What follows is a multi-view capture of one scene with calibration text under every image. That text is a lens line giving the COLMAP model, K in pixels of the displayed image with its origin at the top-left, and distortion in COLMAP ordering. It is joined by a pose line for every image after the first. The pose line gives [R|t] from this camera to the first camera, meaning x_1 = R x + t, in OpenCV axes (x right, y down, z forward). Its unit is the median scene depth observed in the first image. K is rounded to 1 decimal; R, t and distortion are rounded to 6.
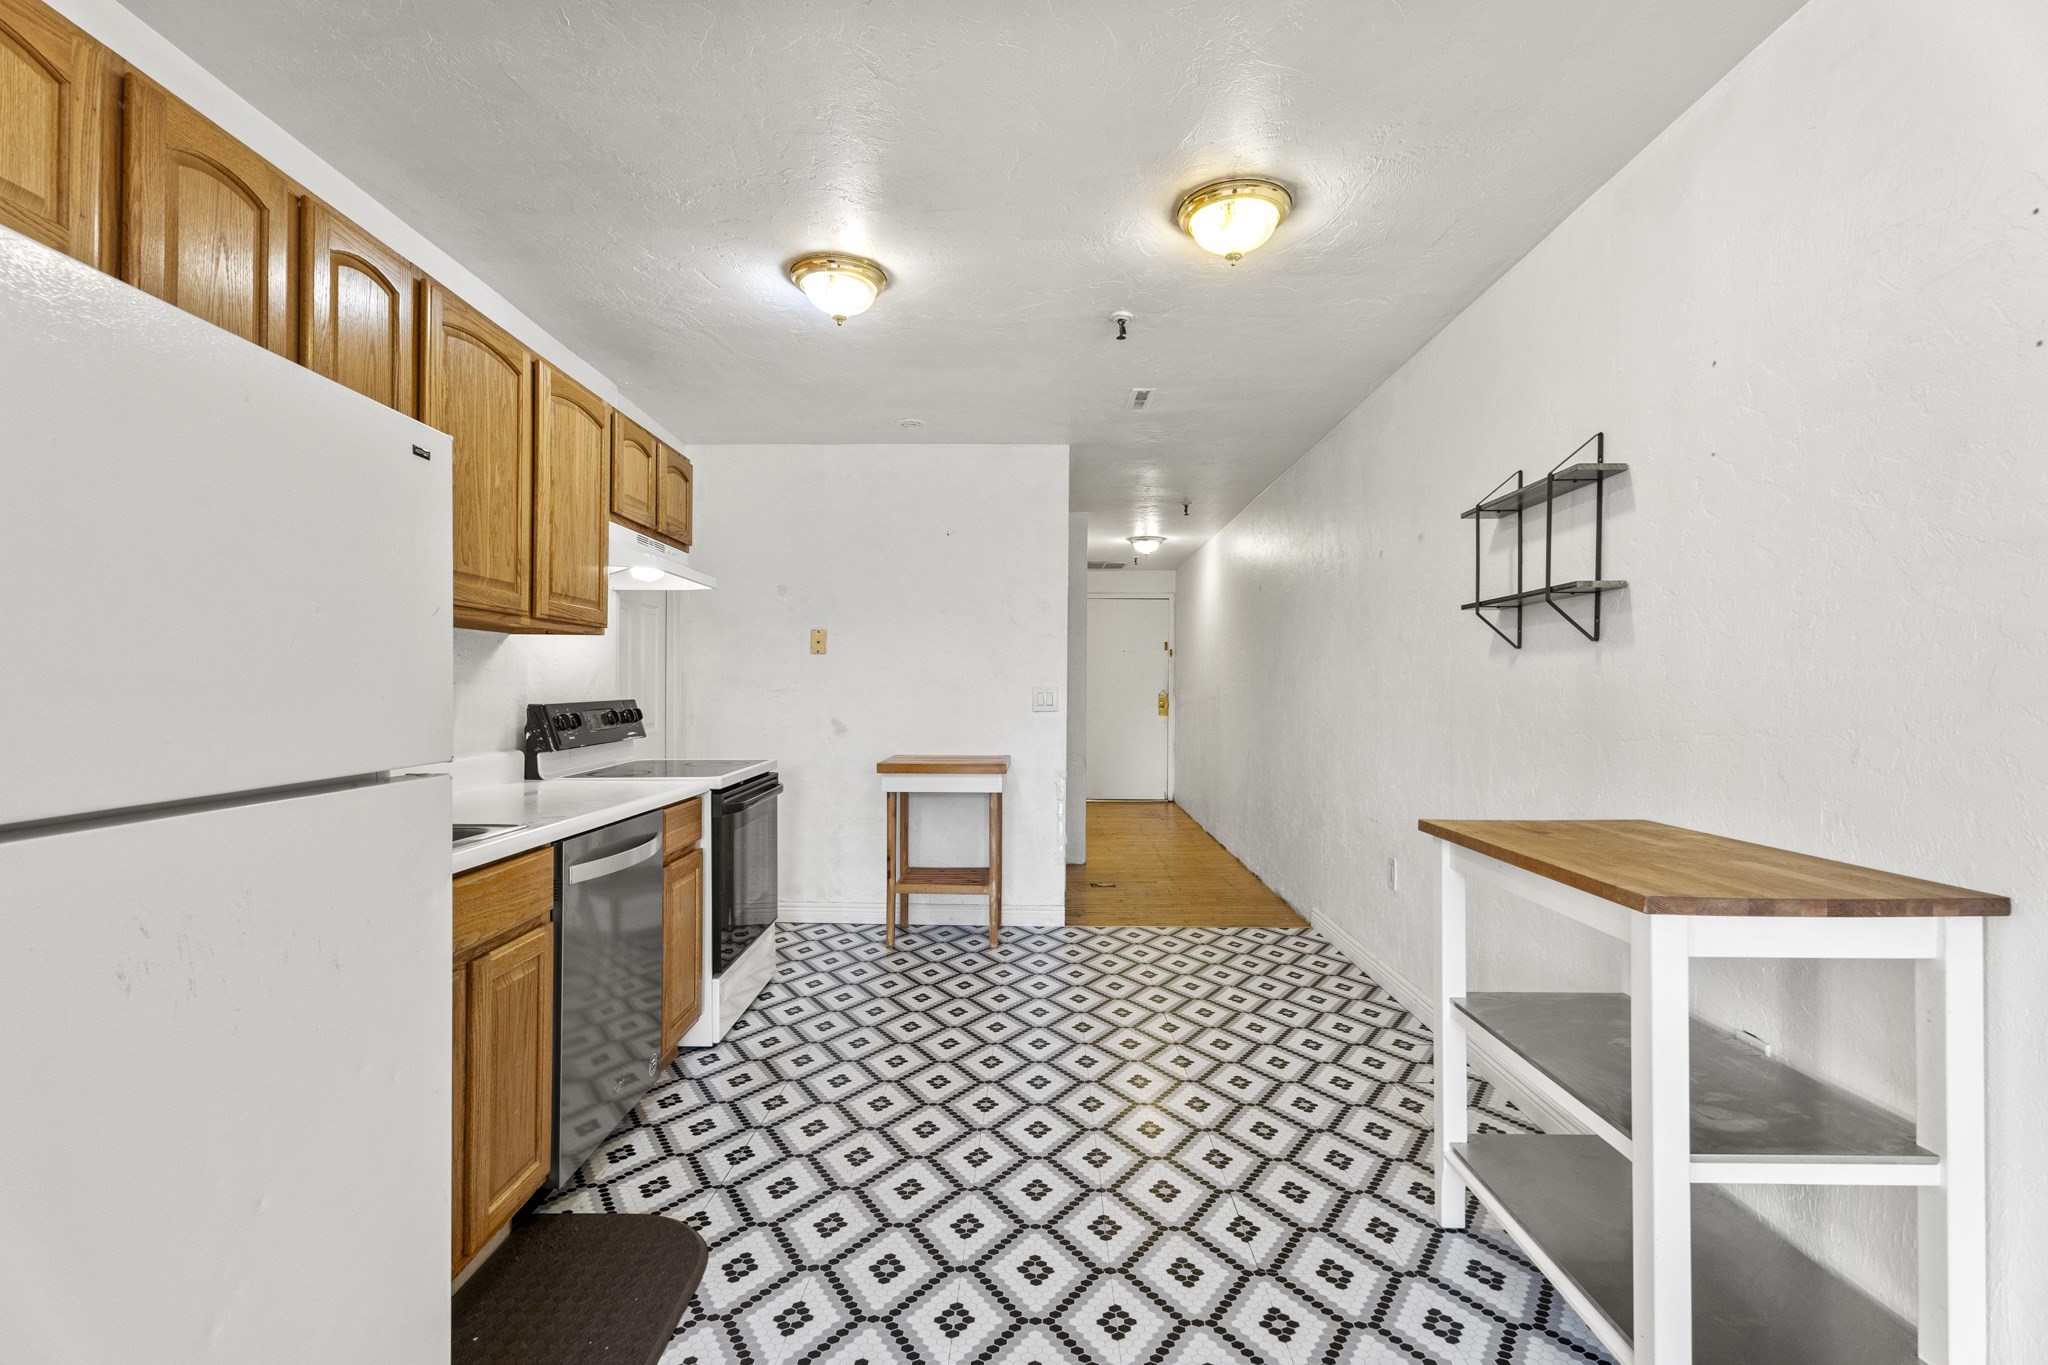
lens RADIAL K [[922.3, 0, 1024.0], [0, 922.3, 682.5], [0, 0, 1]] dist [0.001682, 0.001903]
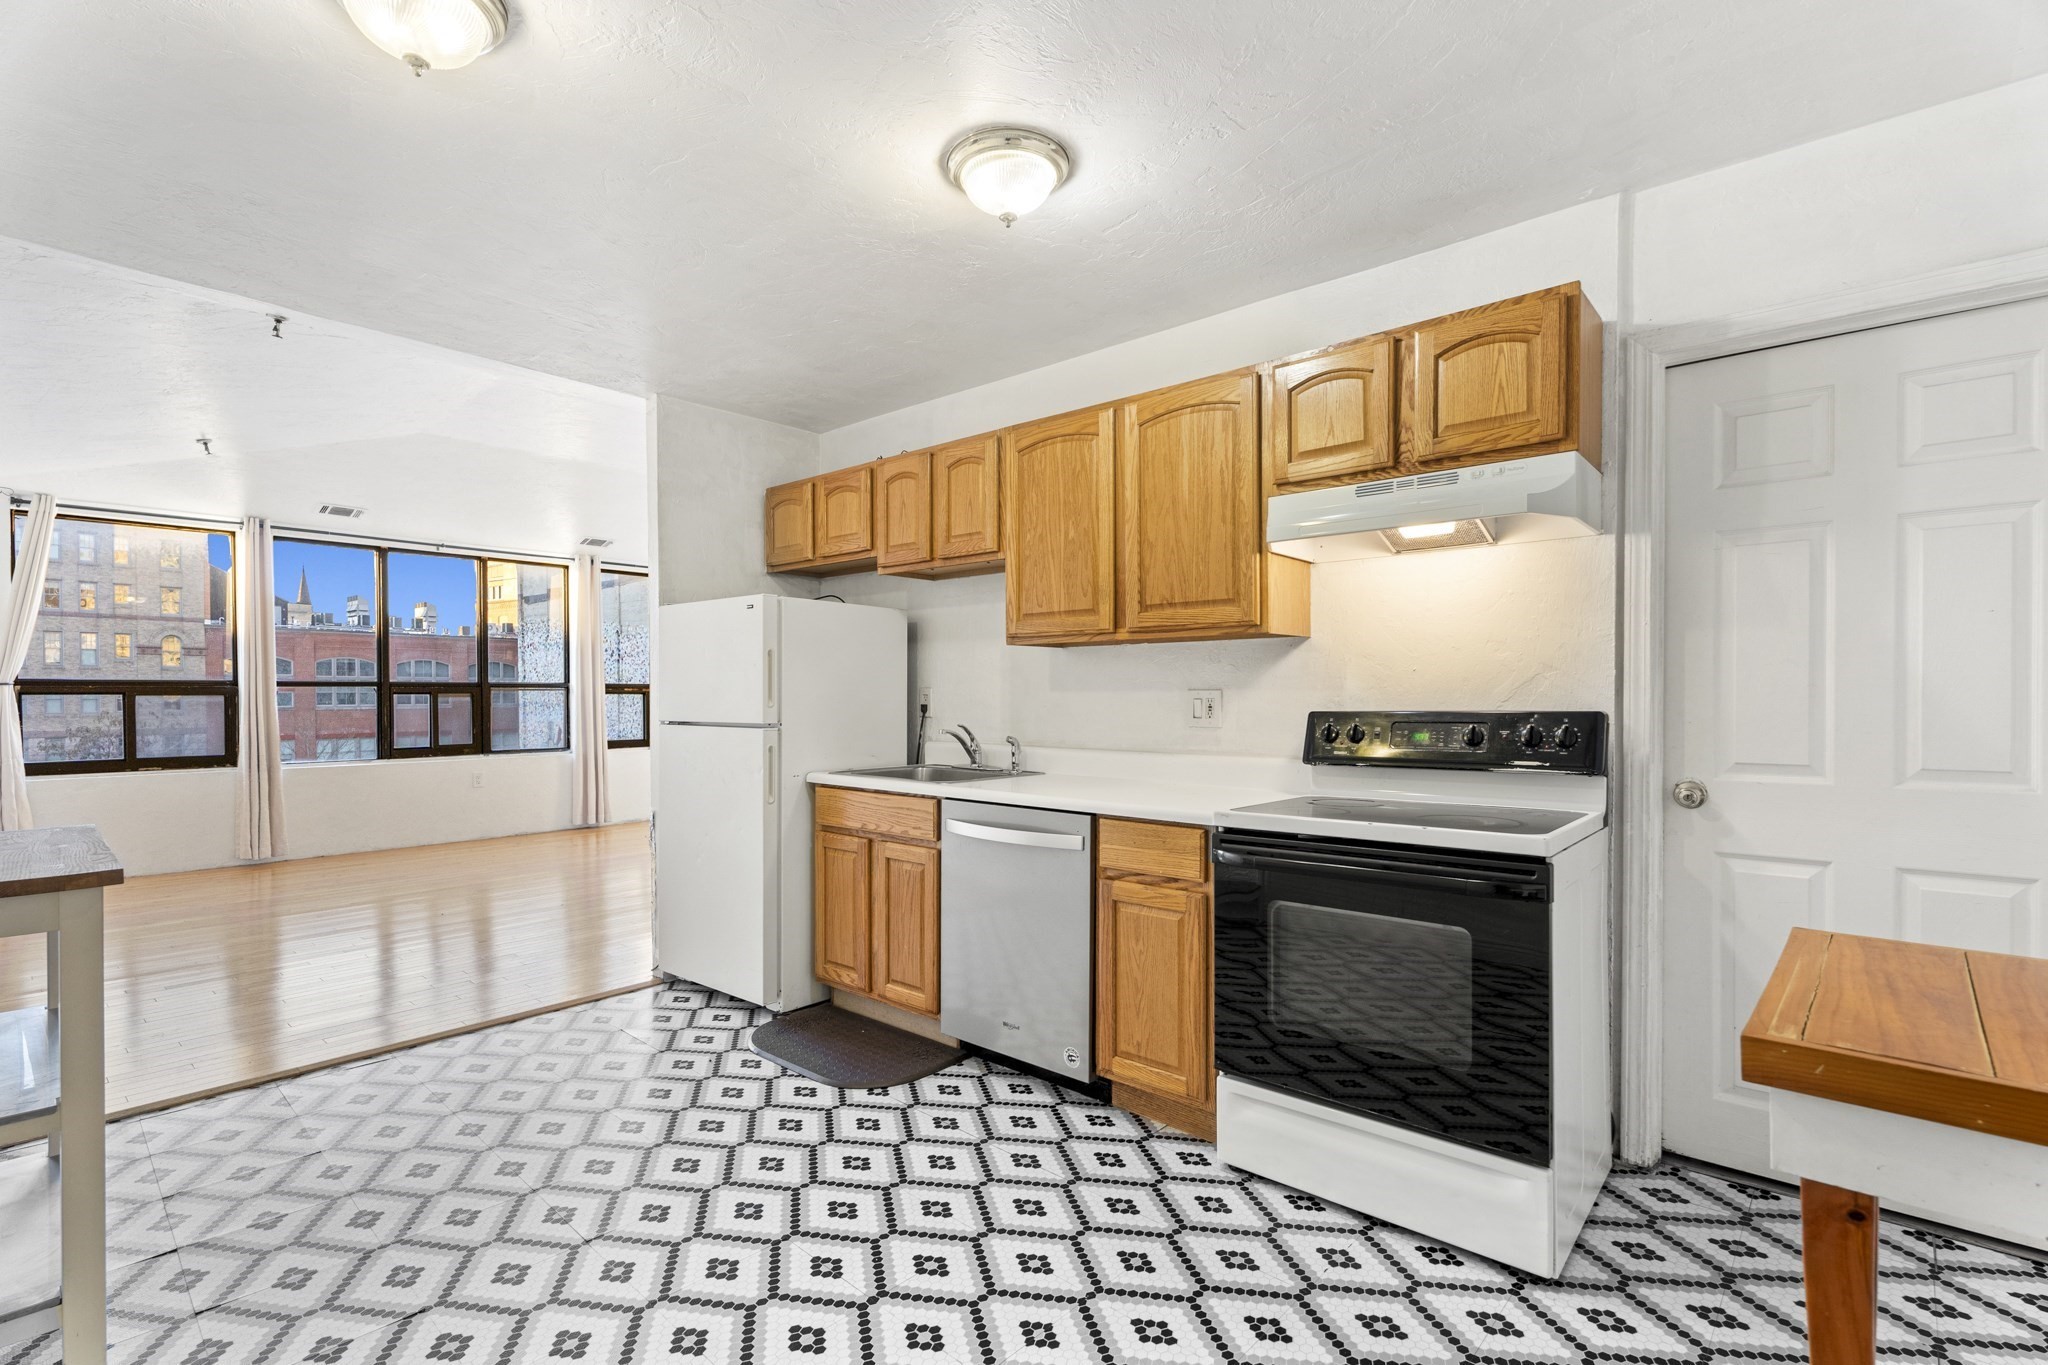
lens RADIAL K [[927.3, 0, 1020.6], [0, 927.3, 703.7], [0, 0, 1]] dist [0.001079, -0.003869]
pose [[-0.664707, 0.002430, -0.747100, 0.383732], [0.003541, 0.999994, 0.000102, 0.016438], [0.747096, -0.002578, -0.664711, 1.537976]]
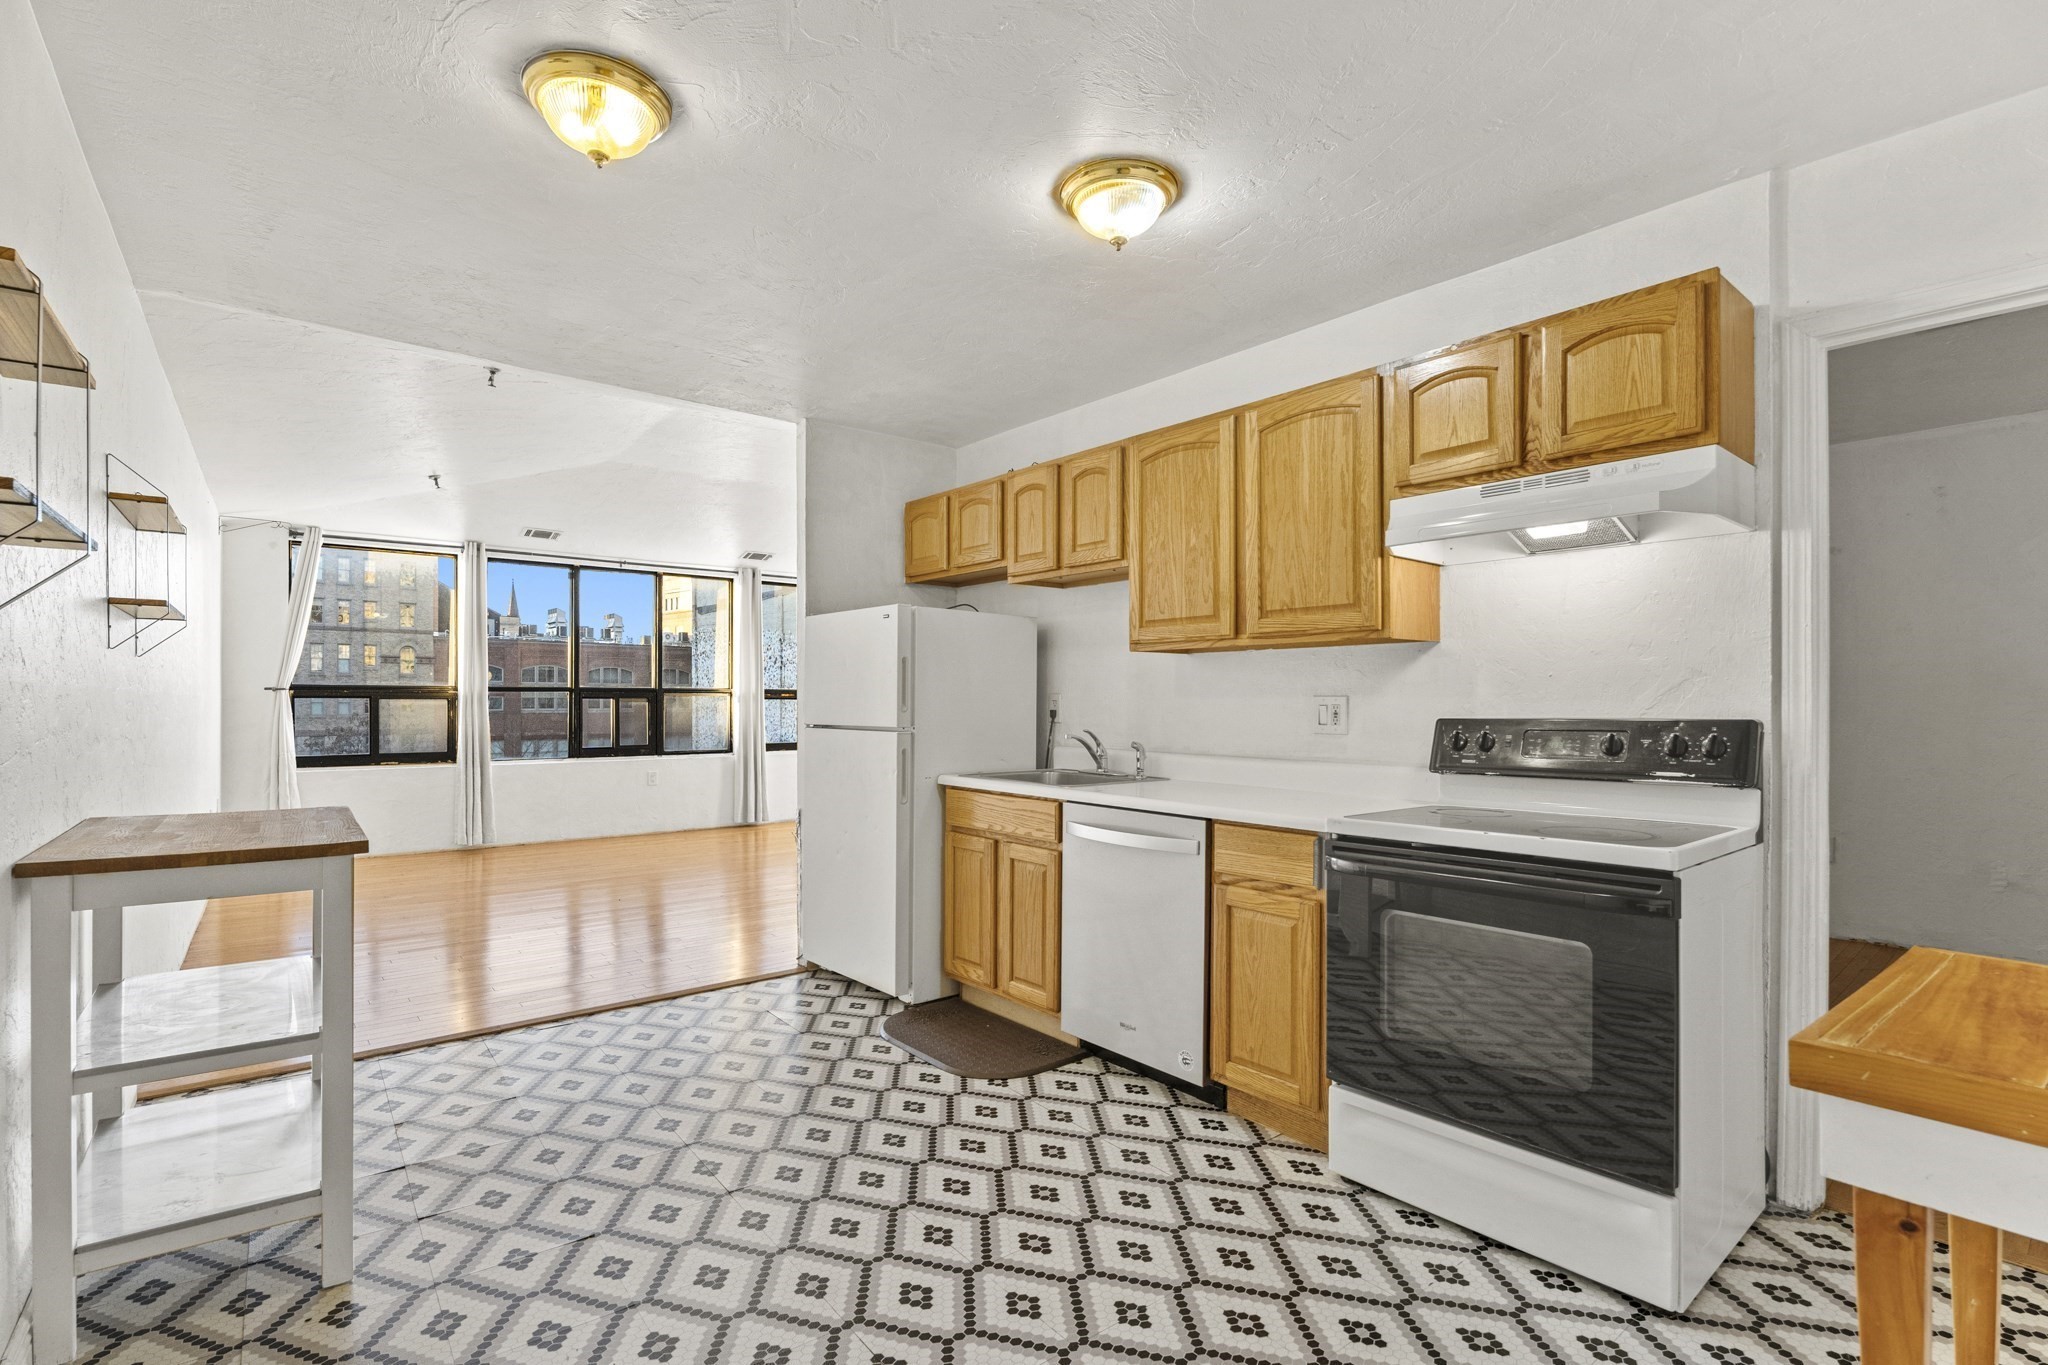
lens RADIAL K [[944.9, 0, 1018.9], [0, 944.9, 696.7], [0, 0, 1]] dist [-0.020995, -0.000391]
pose [[-0.777211, -0.010669, -0.629150, 0.388952], [-0.001572, 0.999886, -0.015013, 0.018729], [0.629238, -0.010679, -0.777139, 1.595503]]
